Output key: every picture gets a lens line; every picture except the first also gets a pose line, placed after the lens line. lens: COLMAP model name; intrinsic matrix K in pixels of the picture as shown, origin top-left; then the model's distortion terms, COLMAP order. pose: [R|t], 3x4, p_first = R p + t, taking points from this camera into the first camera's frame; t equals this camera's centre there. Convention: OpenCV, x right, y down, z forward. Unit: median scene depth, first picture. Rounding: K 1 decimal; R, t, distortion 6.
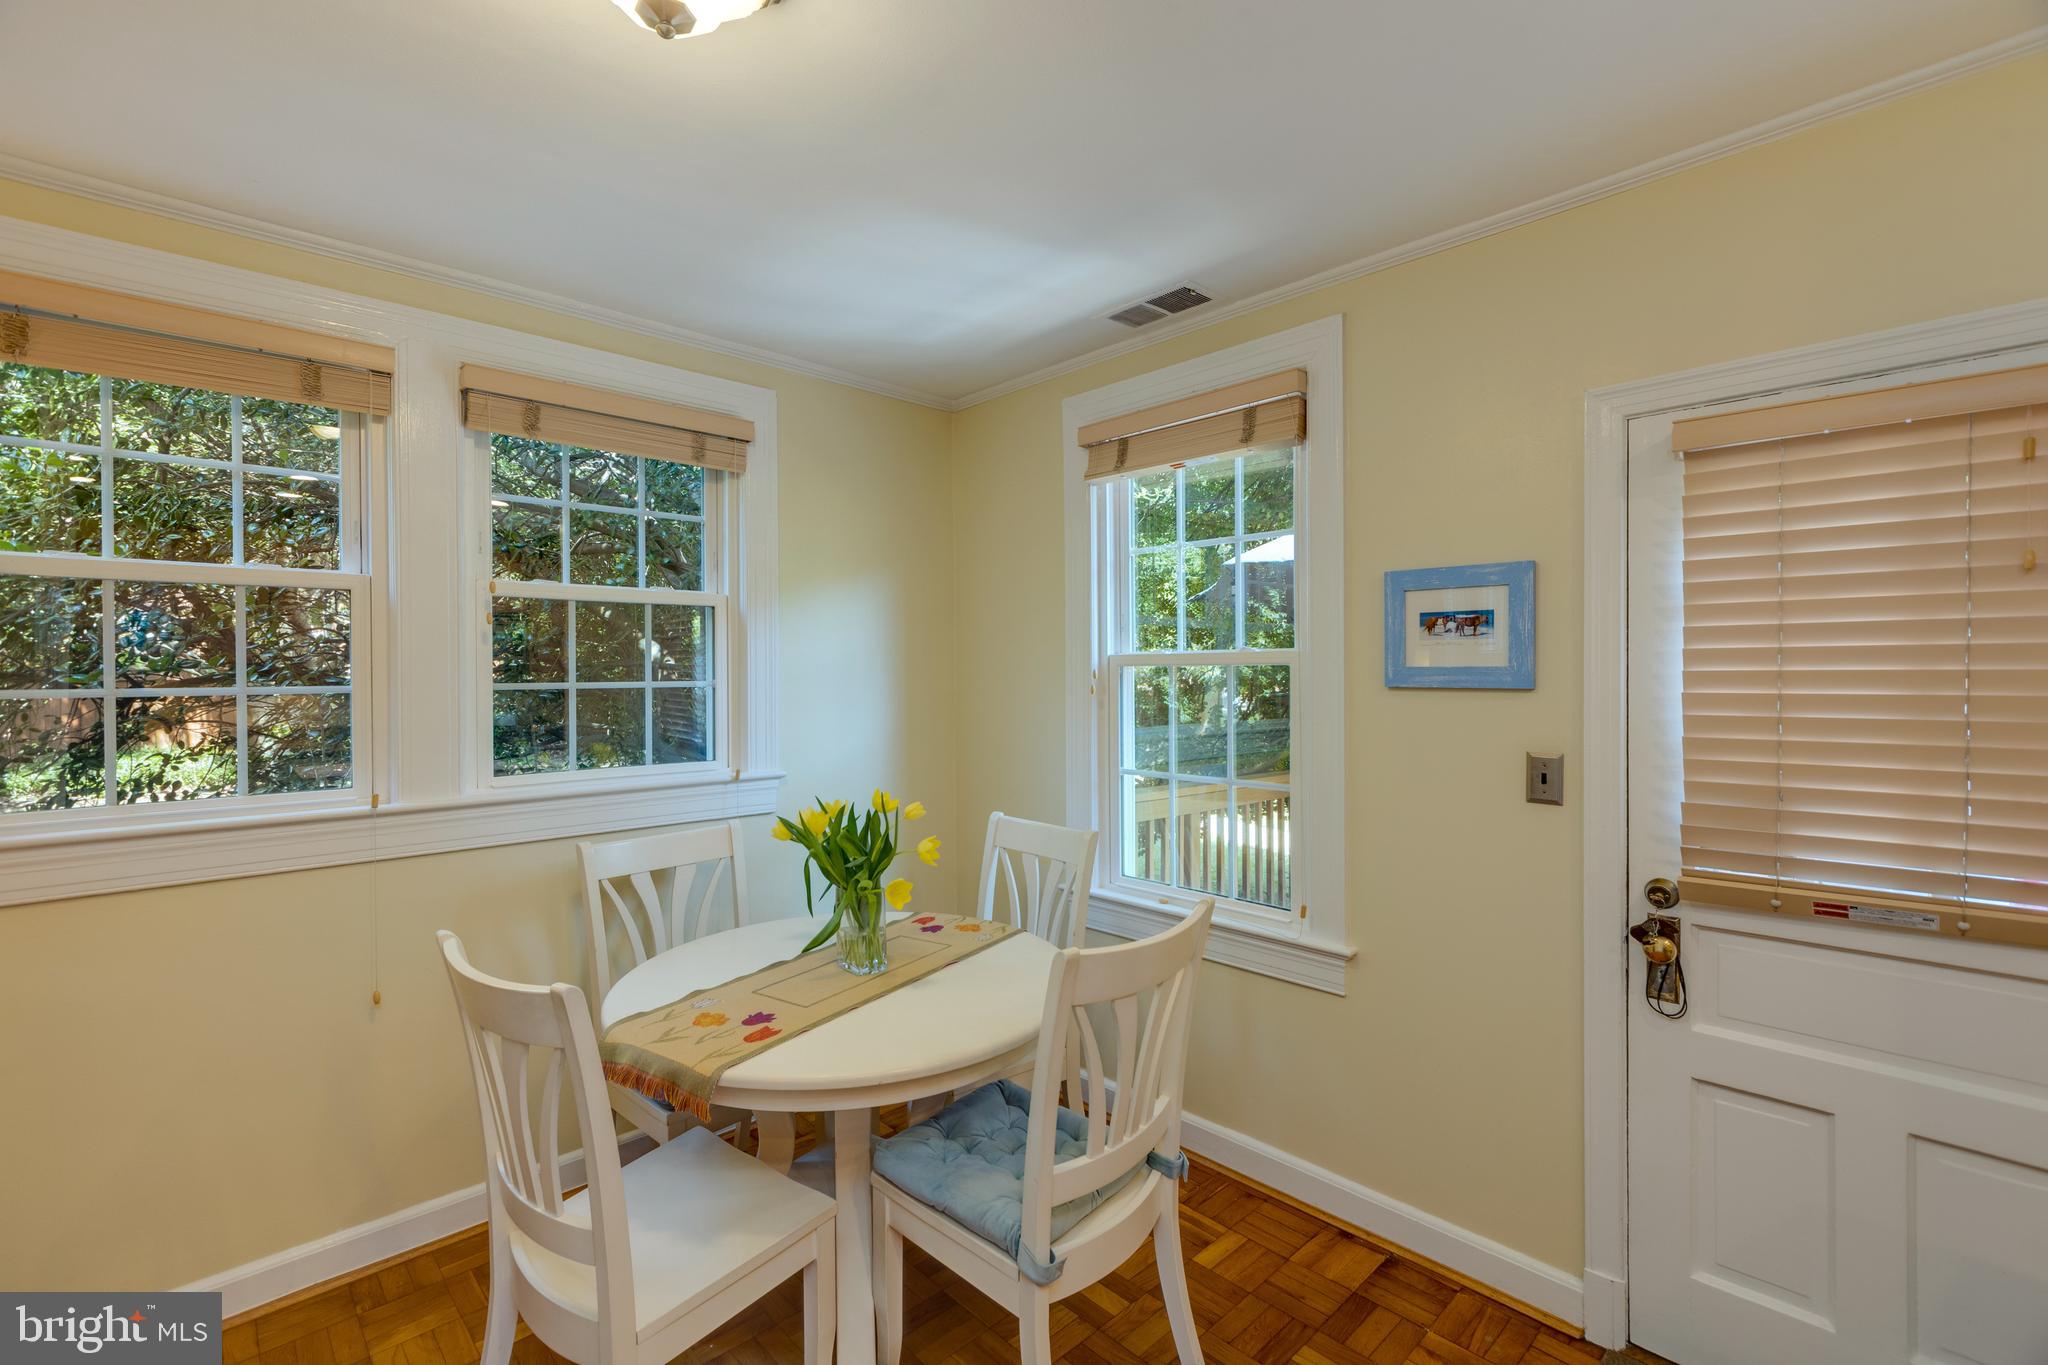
lens RADIAL K [[908.9, 0, 1030.2], [0, 908.9, 677.2], [0, 0, 1]] dist [0.001138, -0.000110]
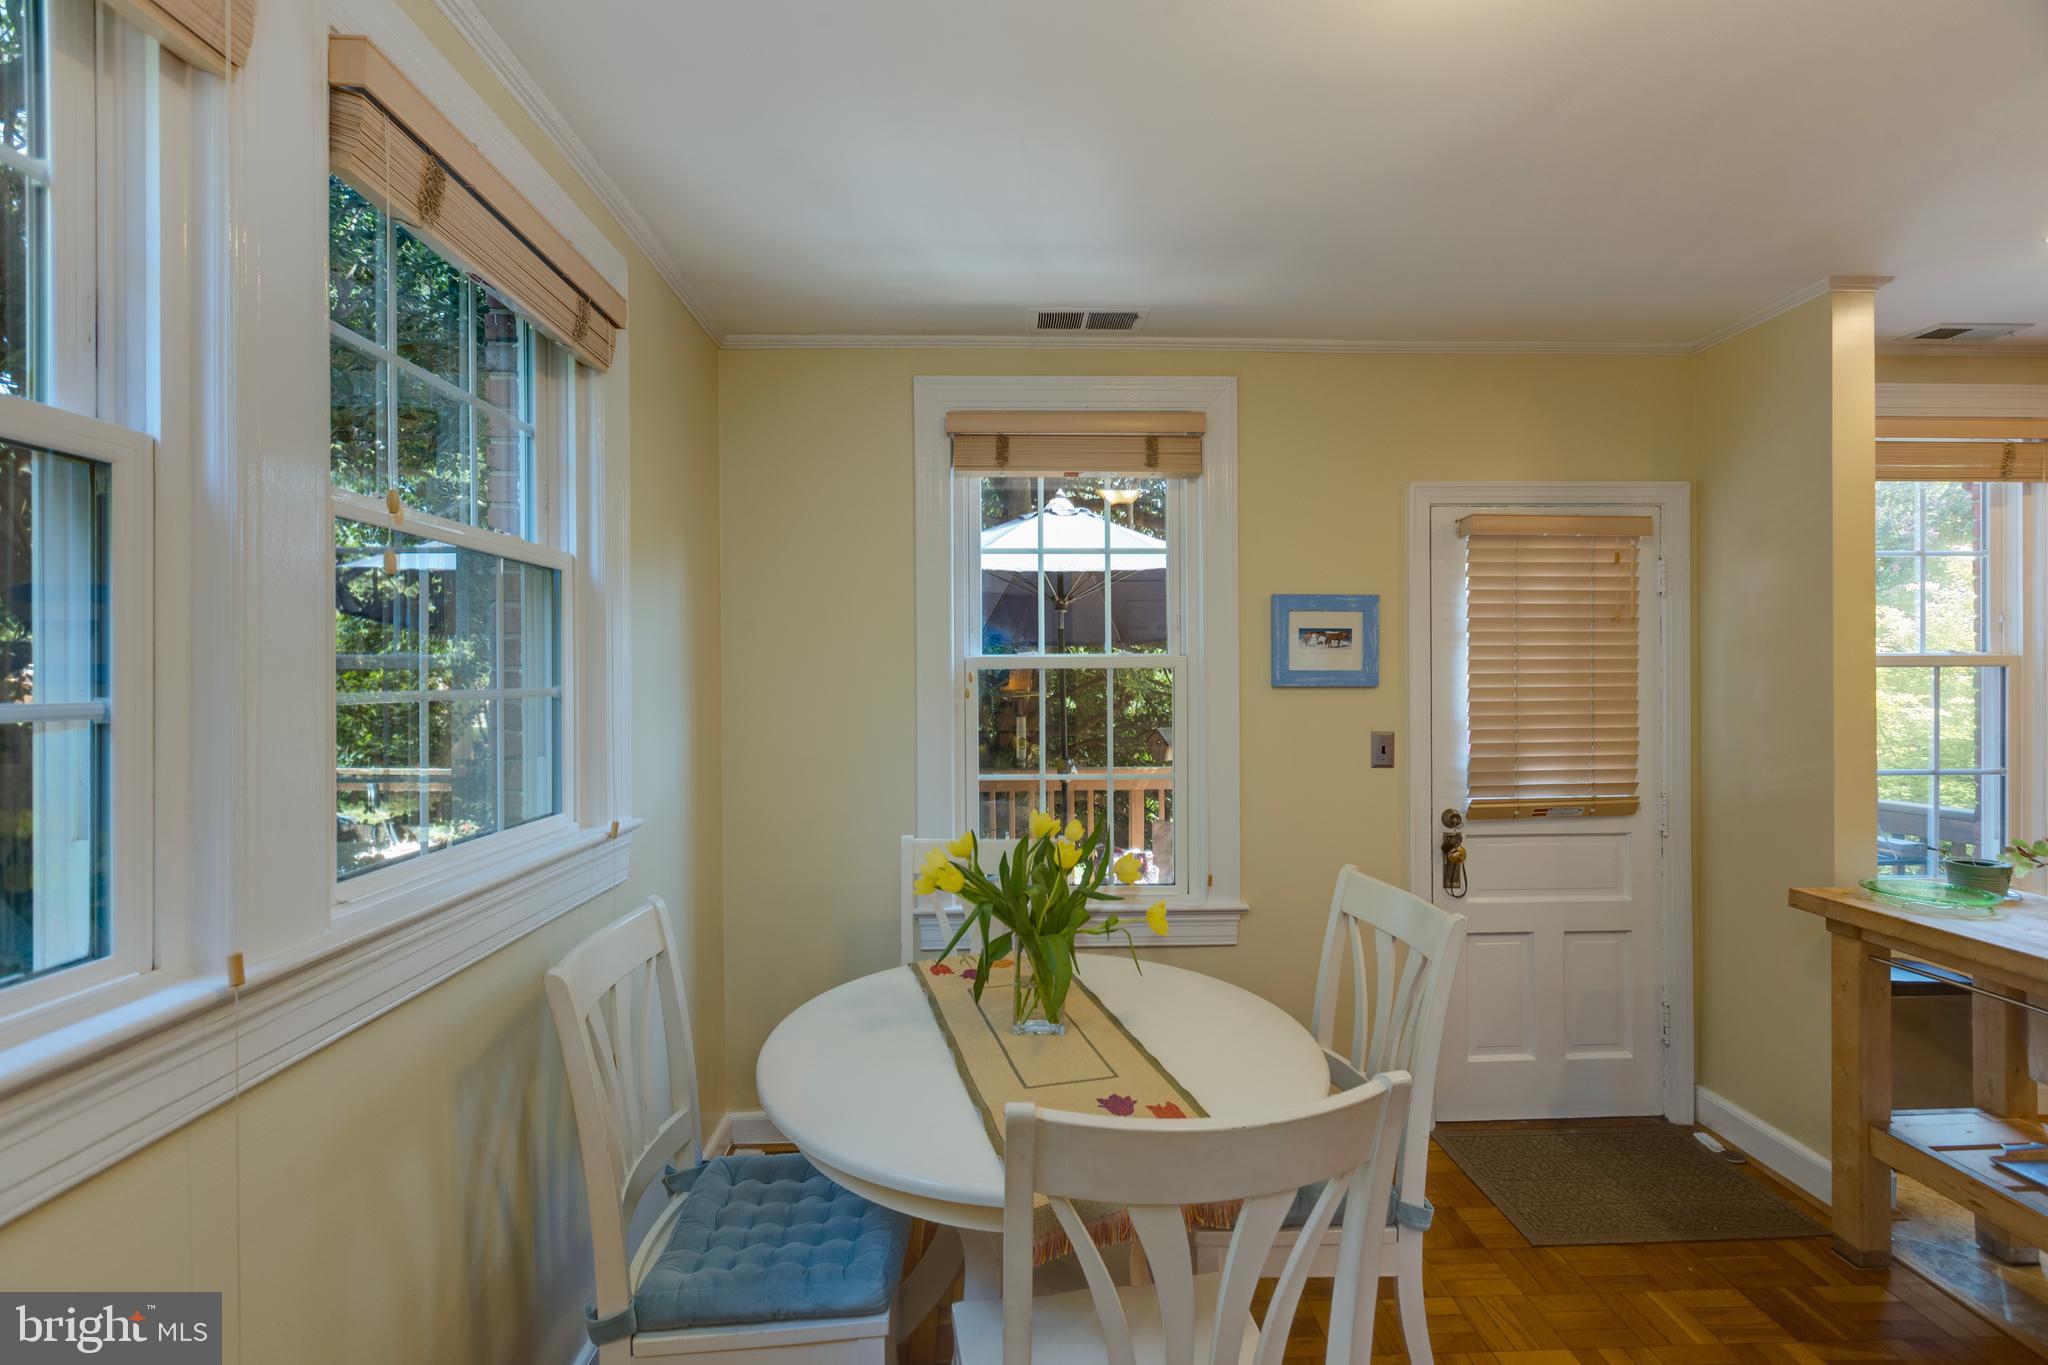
lens RADIAL K [[908.9, 0, 1030.2], [0, 908.9, 677.2], [0, 0, 1]] dist [0.001138, -0.000110]
pose [[0.665566, -0.000470, 0.746338, -0.801835], [0.006095, 0.999970, -0.004805, 0.002240], [-0.746314, 0.007747, 0.665549, 0.440069]]
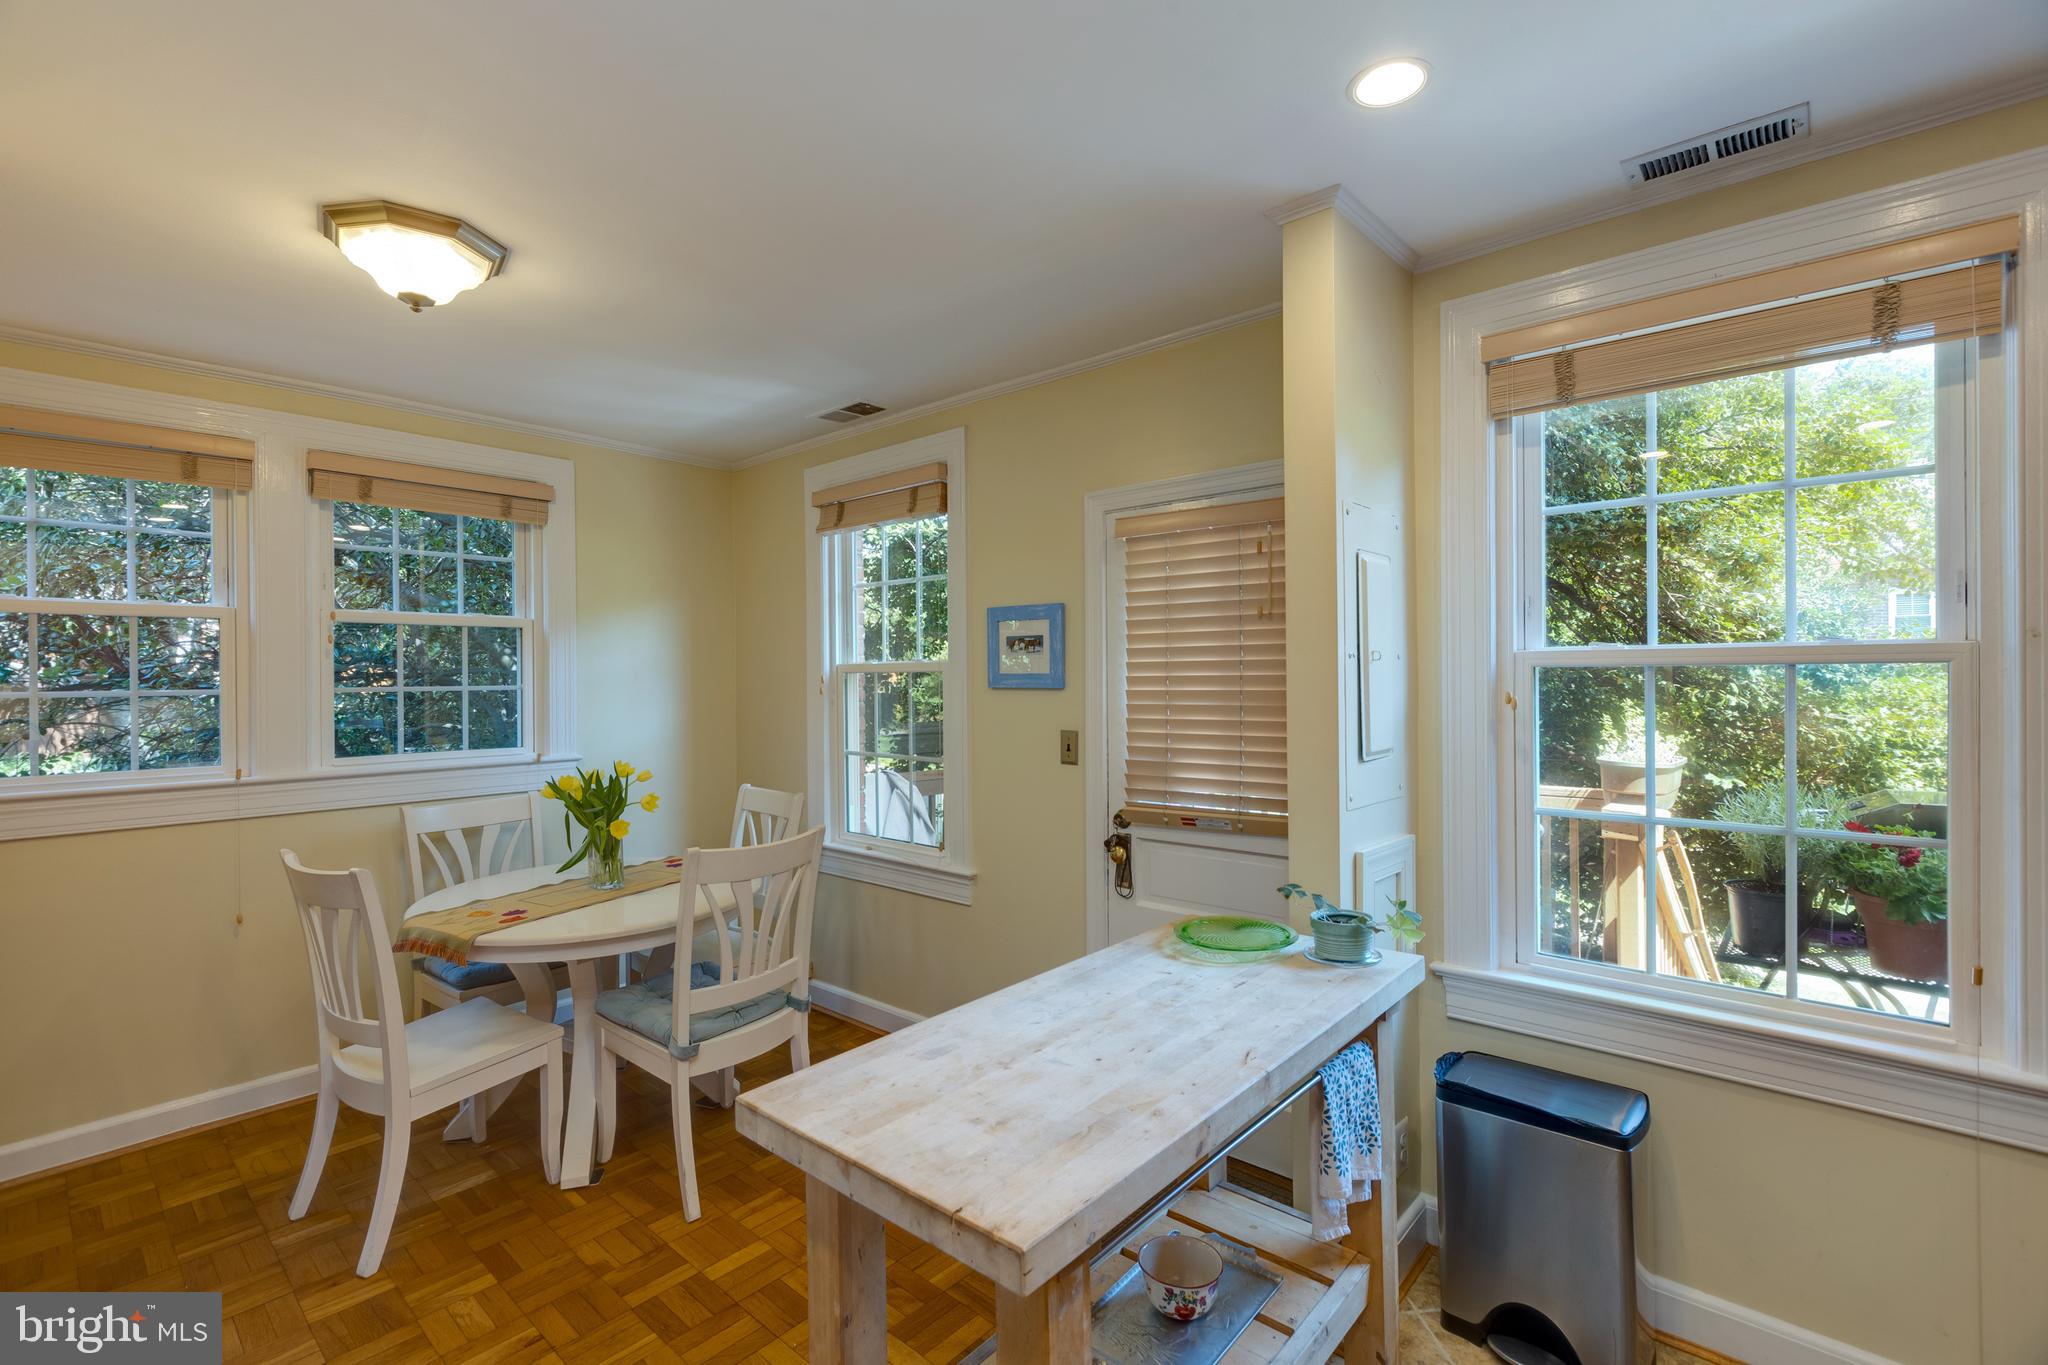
lens RADIAL K [[908.9, 0, 1030.2], [0, 908.9, 677.2], [0, 0, 1]] dist [0.001138, -0.000110]
pose [[0.996260, -0.002645, 0.086366, 0.349044], [0.003138, 0.999980, -0.005567, 0.002706], [-0.086349, 0.005817, 0.996248, -0.467875]]
